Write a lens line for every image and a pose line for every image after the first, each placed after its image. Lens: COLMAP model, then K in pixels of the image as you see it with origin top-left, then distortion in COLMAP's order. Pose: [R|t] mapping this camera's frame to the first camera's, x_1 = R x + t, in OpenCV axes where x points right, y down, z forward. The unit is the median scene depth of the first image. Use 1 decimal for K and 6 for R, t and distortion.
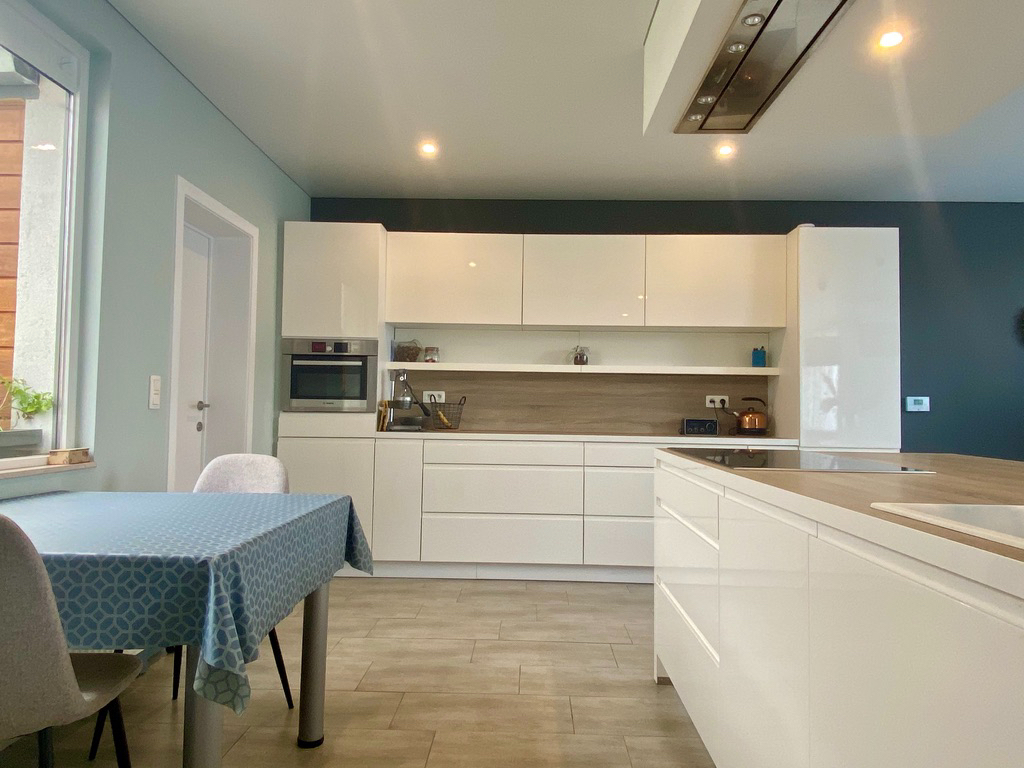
lens RADIAL K [[707.0, 0, 513.6], [0, 707.0, 379.1], [0, 0, 1]] dist [0.100007, -0.125345]
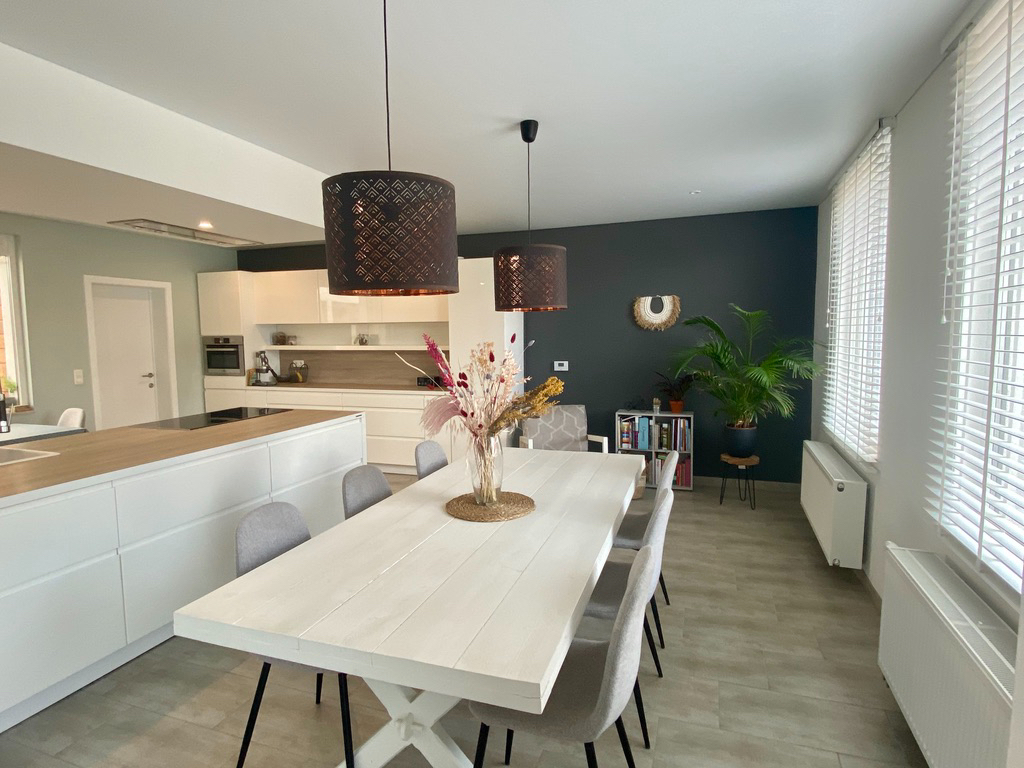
lens RADIAL K [[553.4, 0, 514.0], [0, 553.4, 380.1], [0, 0, 1]] dist [0.090307, -0.100793]
pose [[0.947644, 0.000615, -0.319329, 1.005822], [0.040148, 0.991834, 0.121054, -0.097278], [0.316796, -0.127536, 0.939880, -0.160225]]
